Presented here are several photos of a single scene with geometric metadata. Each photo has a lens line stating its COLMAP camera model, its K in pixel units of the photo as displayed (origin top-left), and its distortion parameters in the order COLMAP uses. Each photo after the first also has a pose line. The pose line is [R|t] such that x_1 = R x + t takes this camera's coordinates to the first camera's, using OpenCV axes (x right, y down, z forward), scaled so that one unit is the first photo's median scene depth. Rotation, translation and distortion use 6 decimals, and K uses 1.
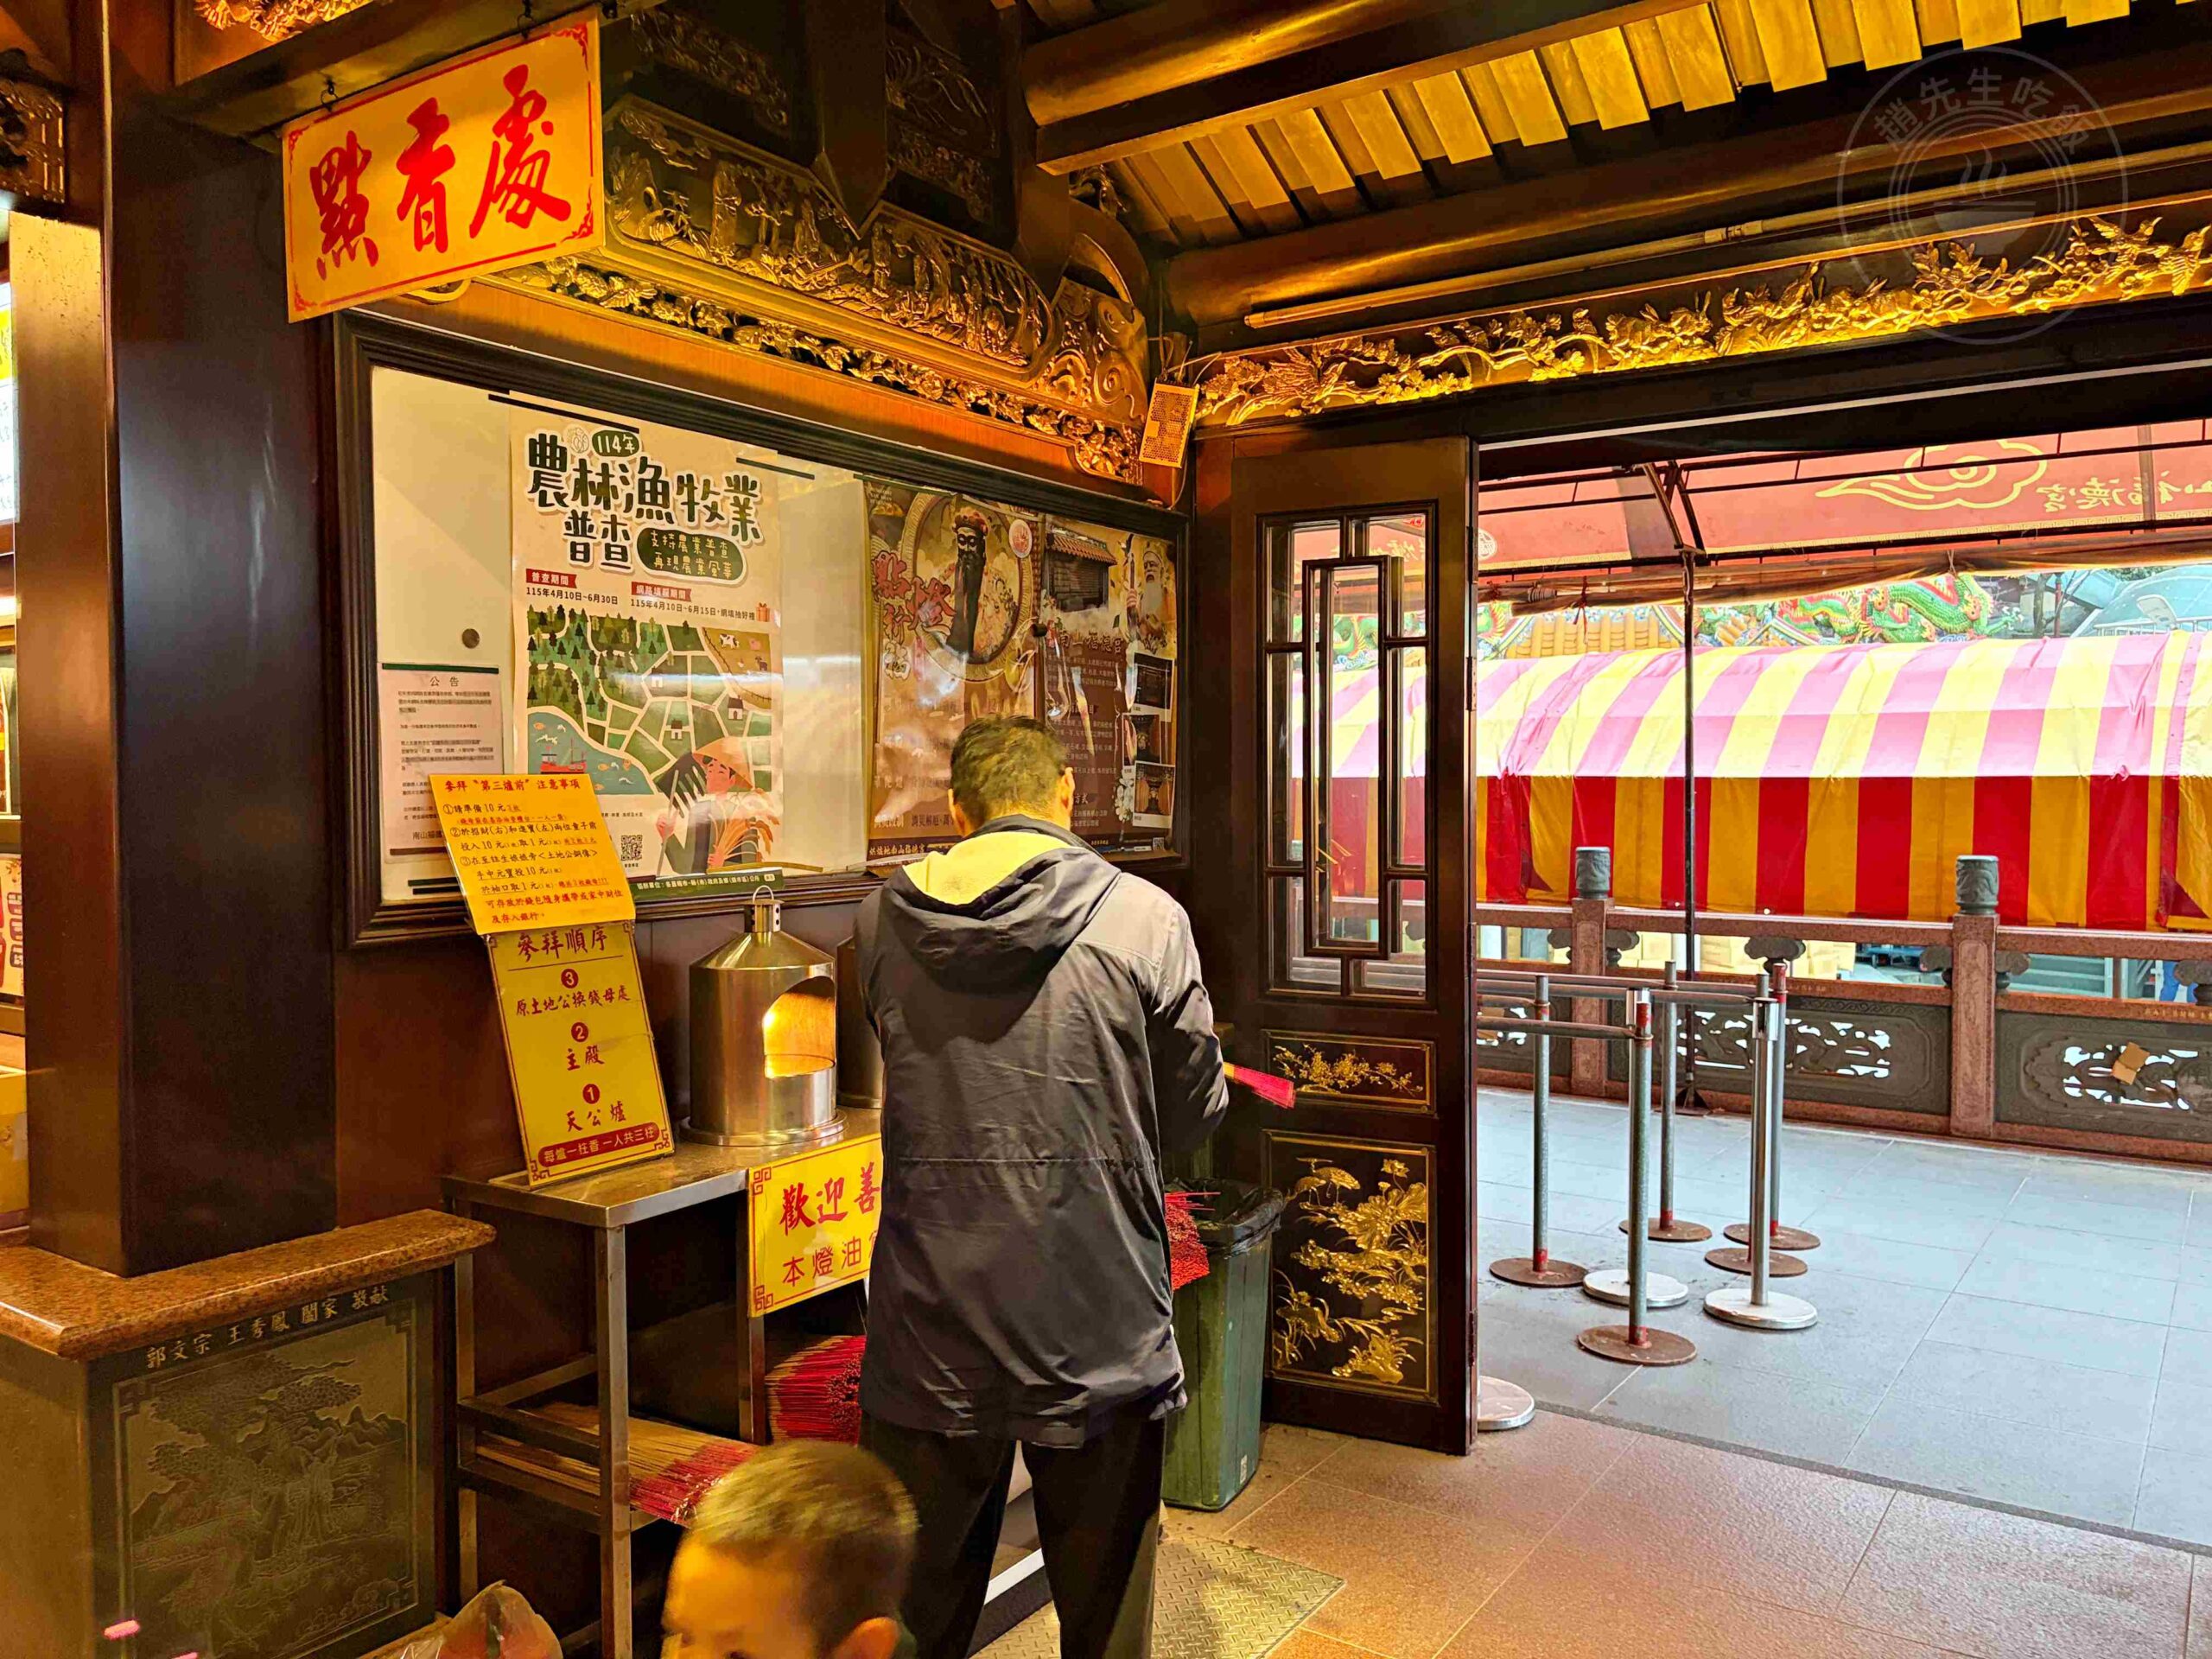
lens RADIAL K [[1657.1, 0, 1111.4], [0, 1657.1, 815.3], [0, 0, 1]] dist [0.054979, -0.051507]
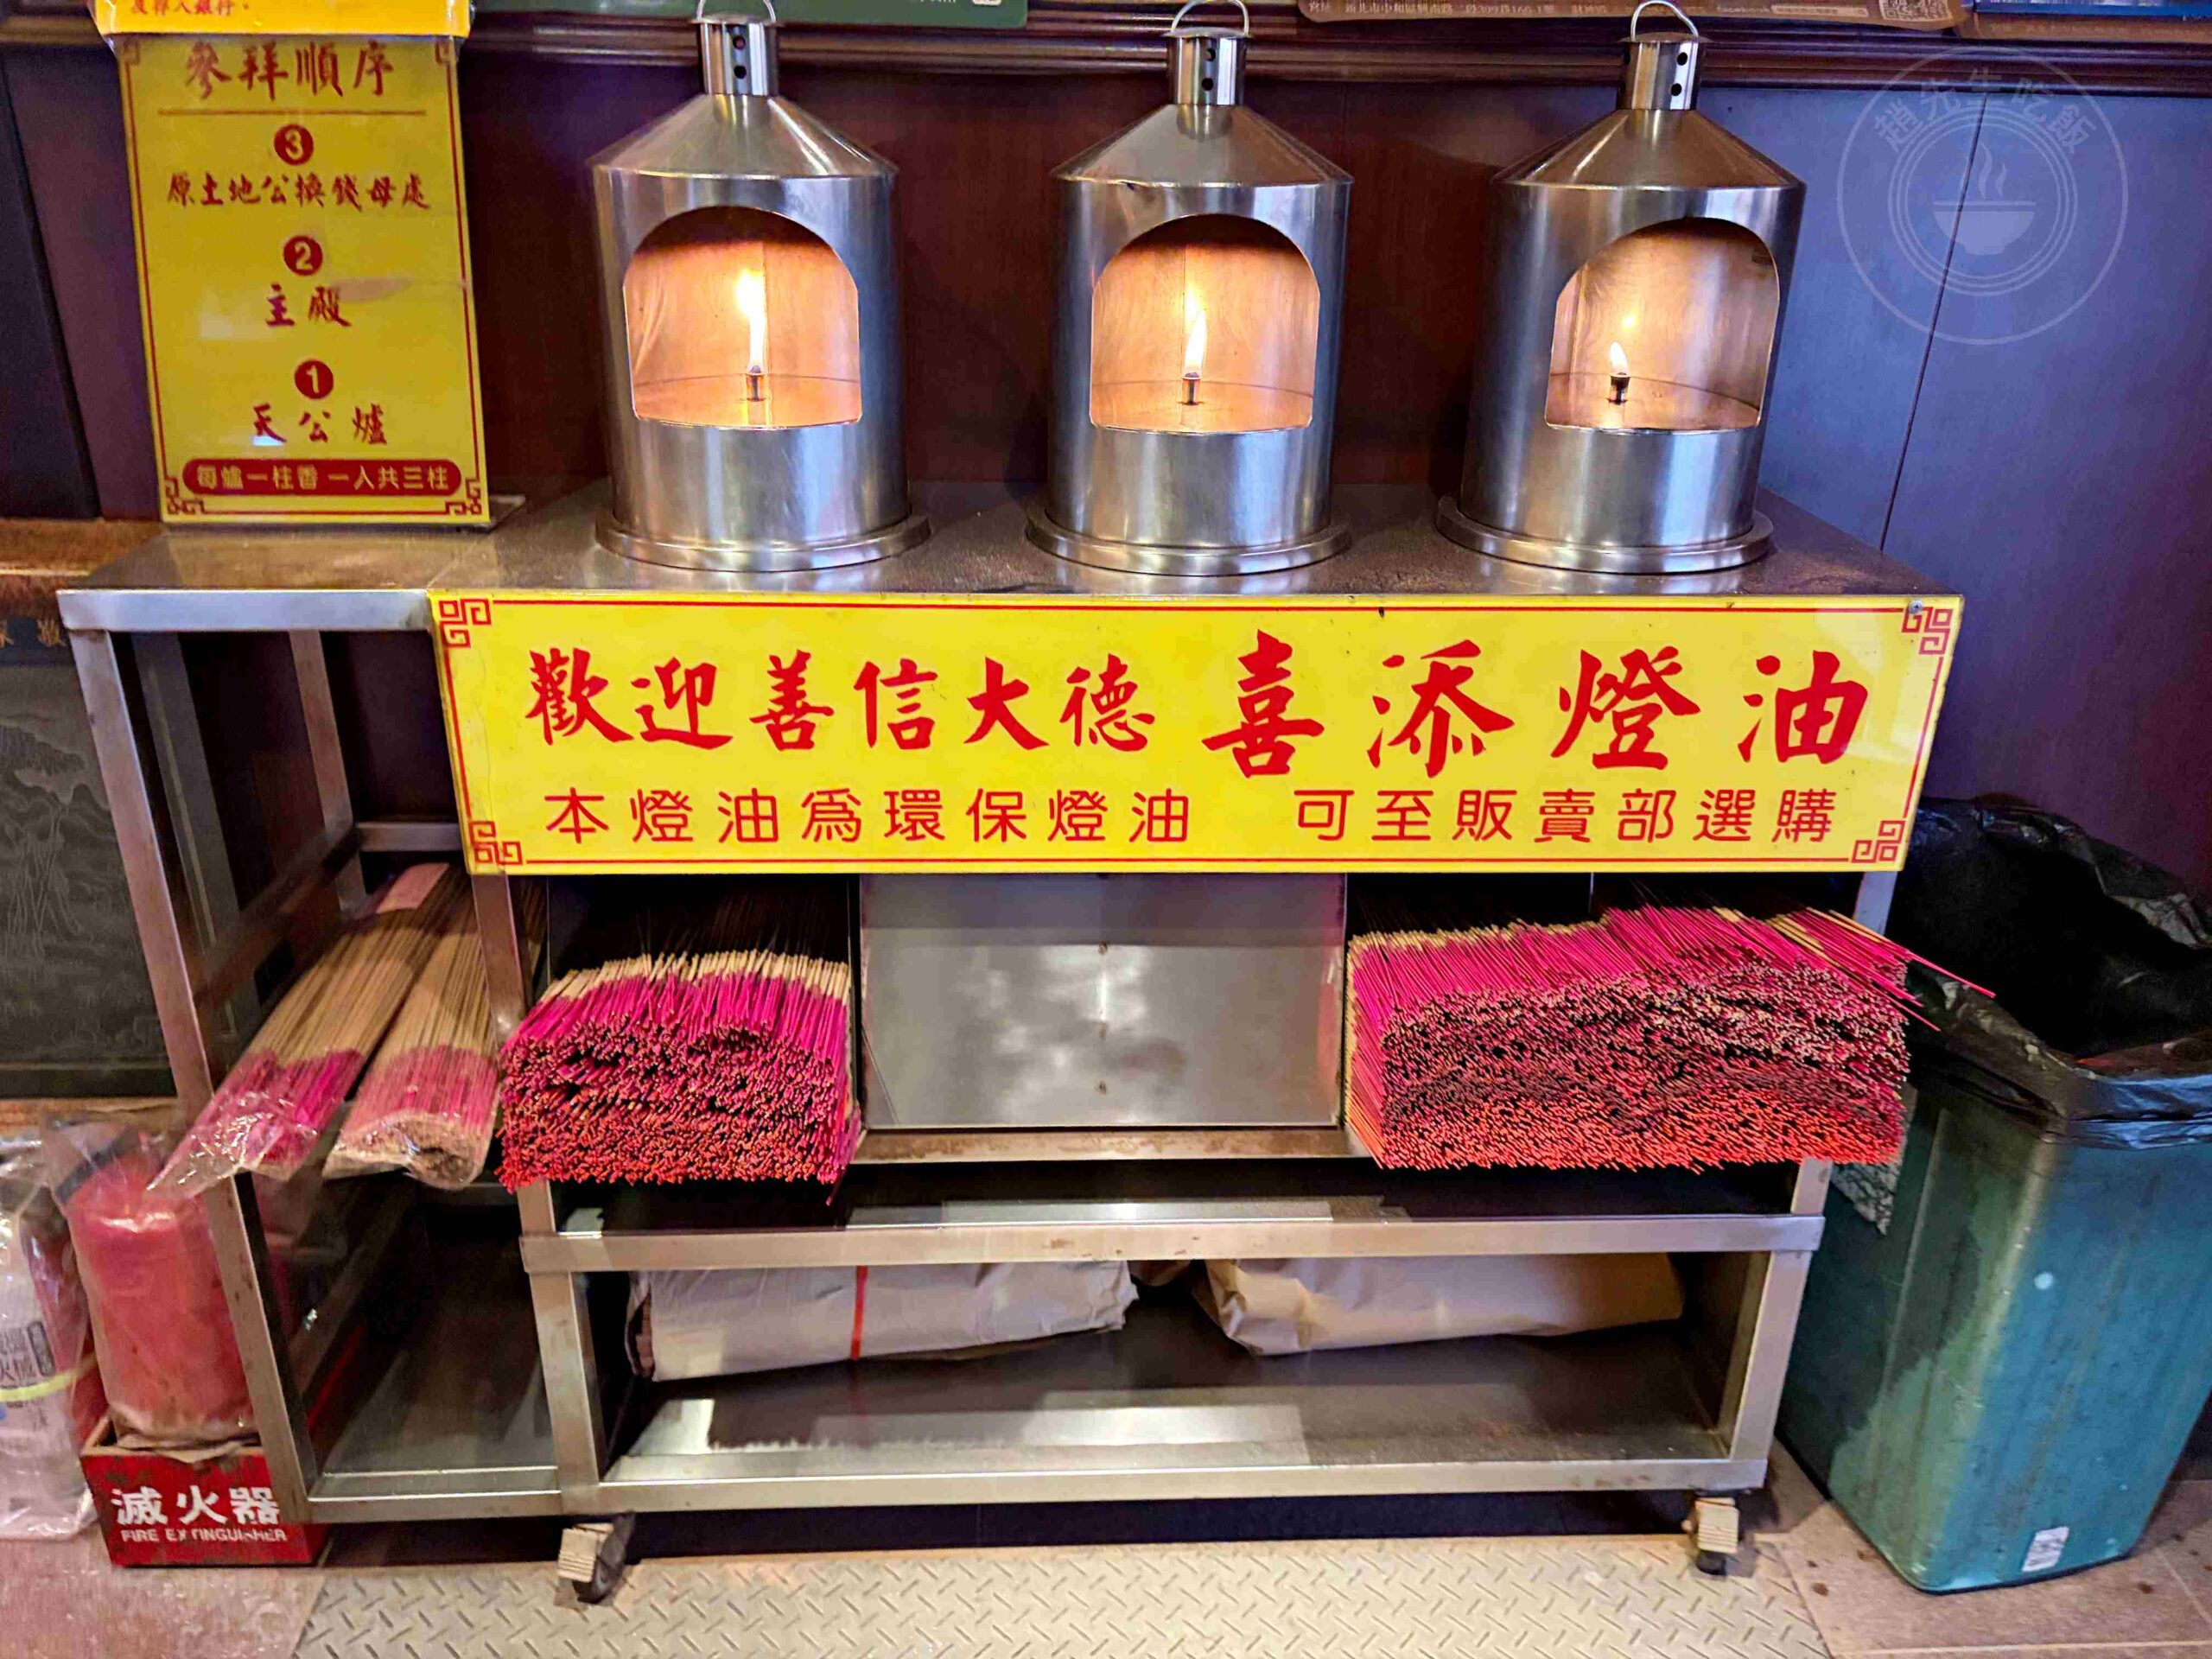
lens RADIAL K [[1657.1, 0, 1111.4], [0, 1657.1, 815.3], [0, 0, 1]] dist [0.054979, -0.051507]
pose [[0.596824, 0.342157, -0.725762, 0.267226], [-0.037618, 0.915457, 0.400653, 0.069414], [0.801490, -0.211818, 0.559238, 0.857642]]
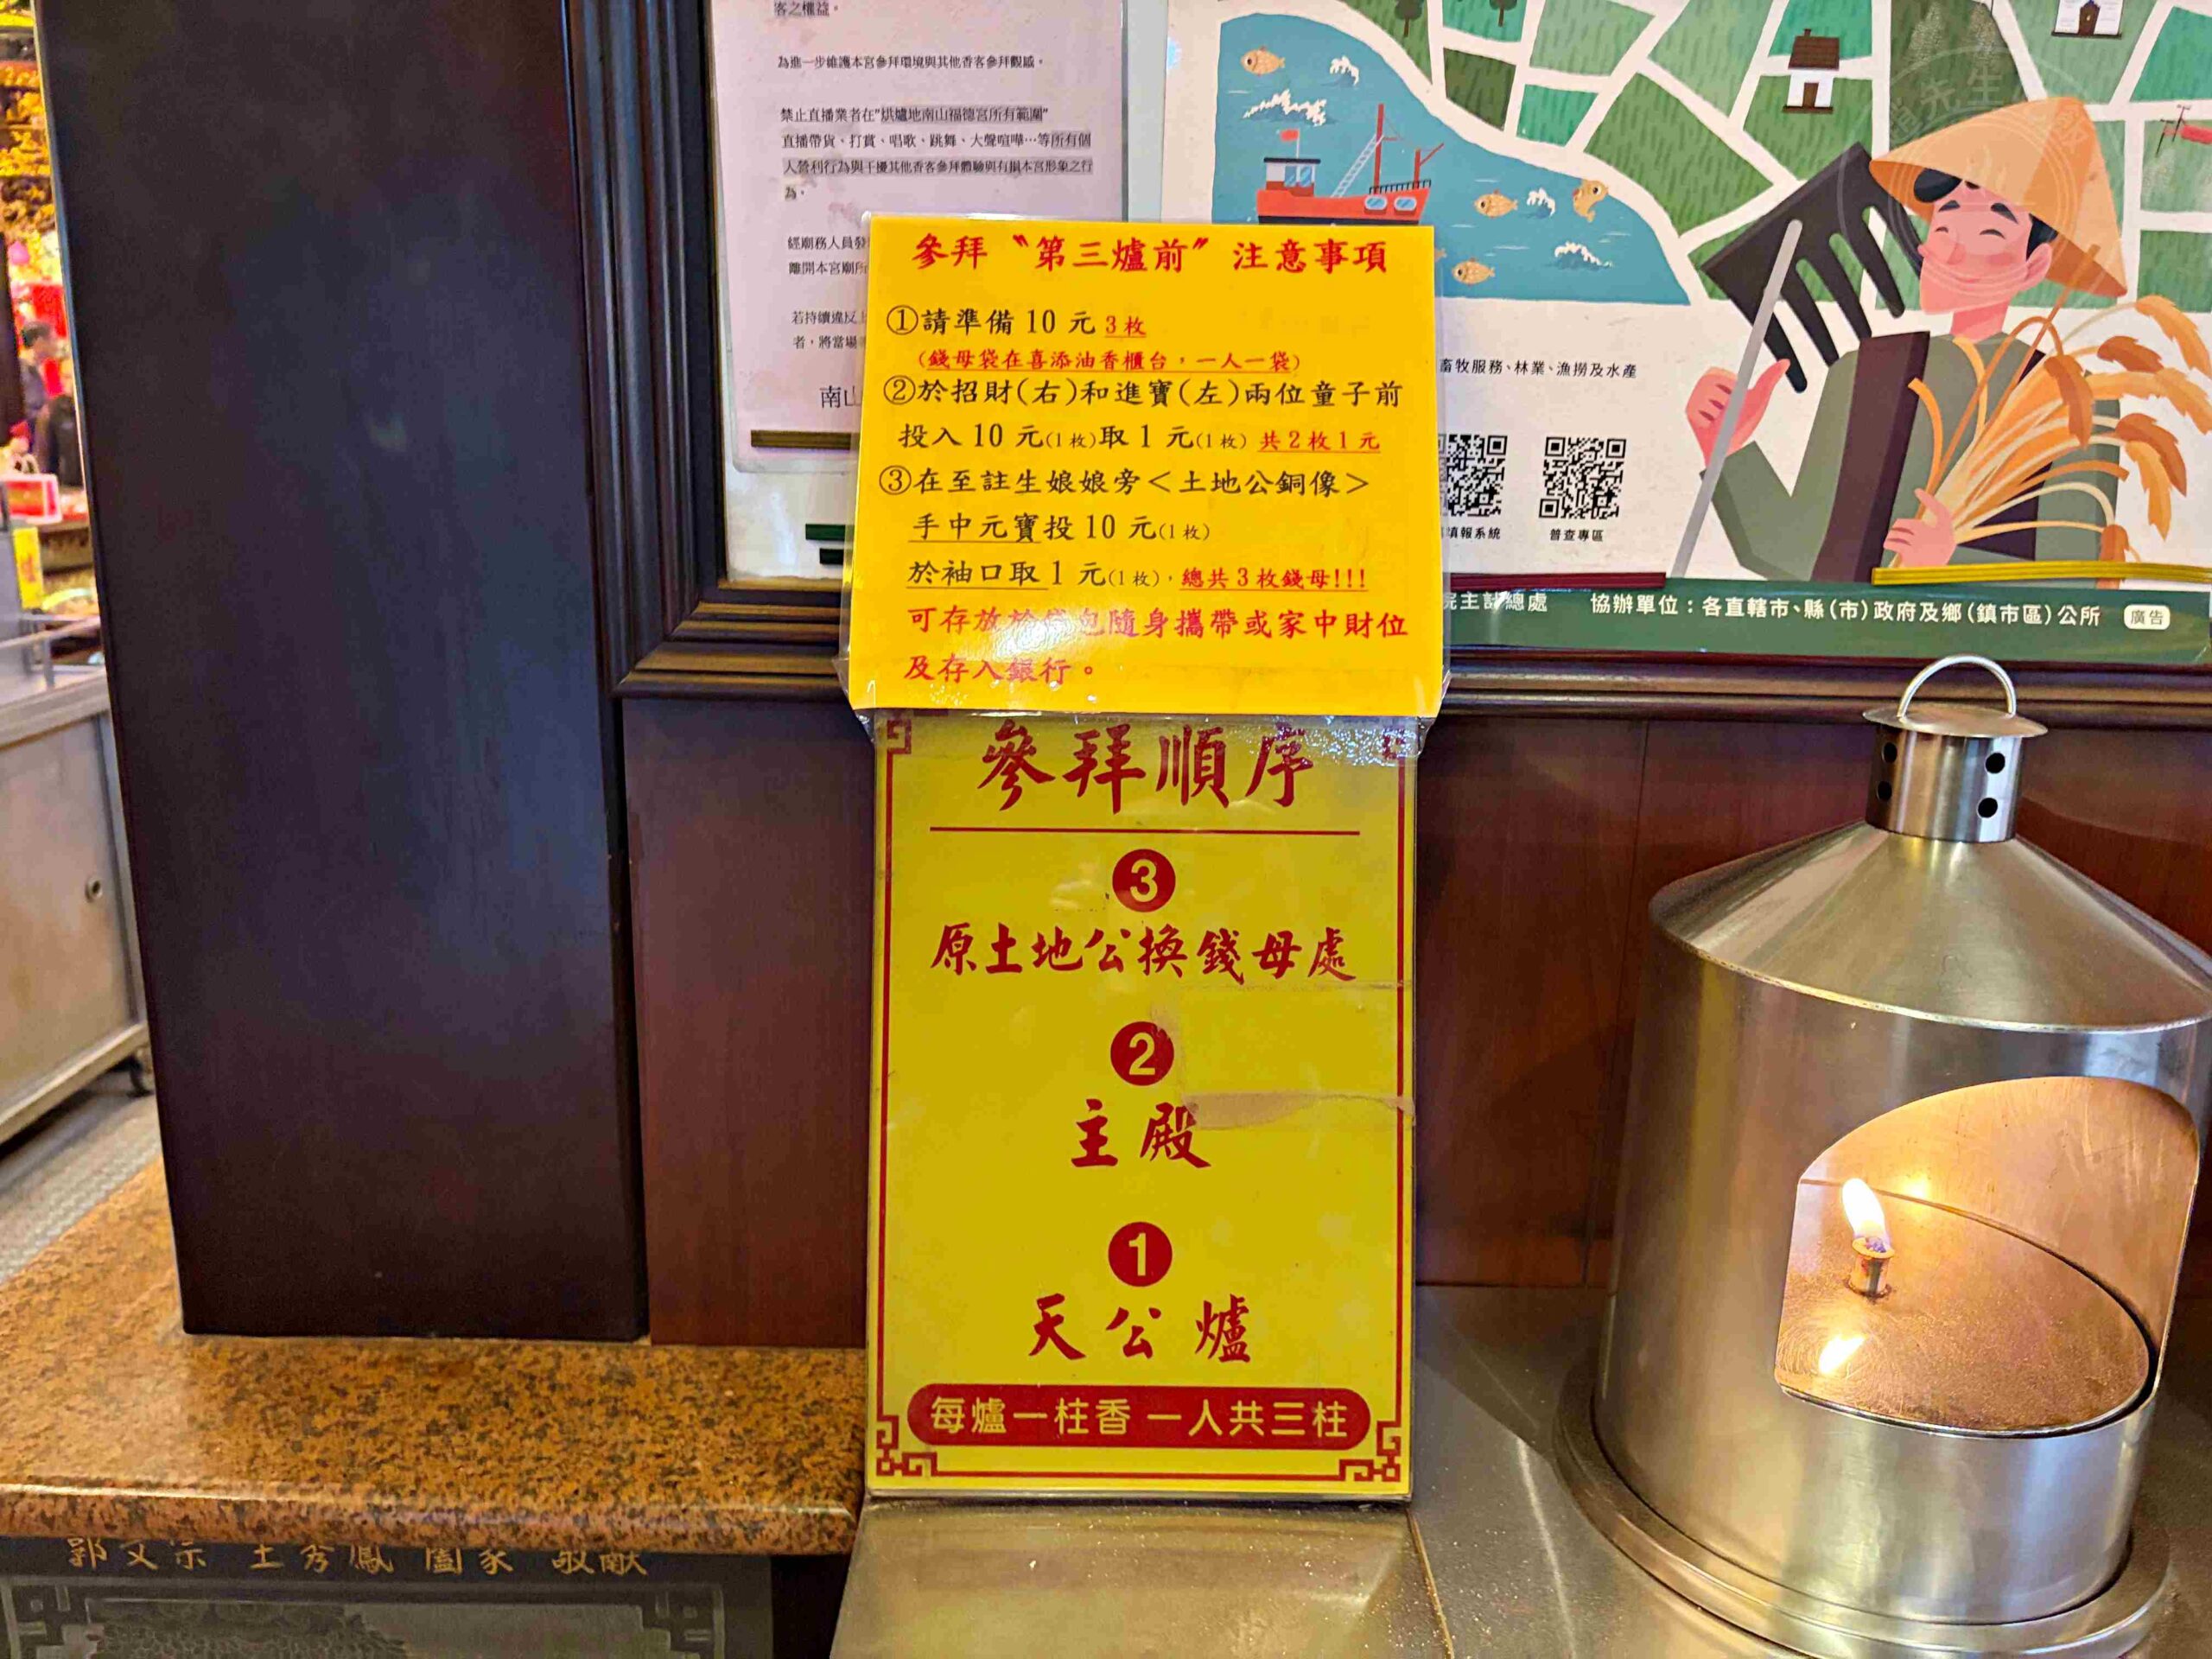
lens RADIAL K [[1705.6, 0, 1108.0], [0, 1705.6, 798.1], [0, 0, 1]] dist [0.050969, -0.050763]
pose [[0.570225, 0.212362, -0.793565, -0.074824], [-0.045411, 0.972680, 0.227664, 0.009383], [0.820232, -0.093783, 0.564291, 0.803081]]
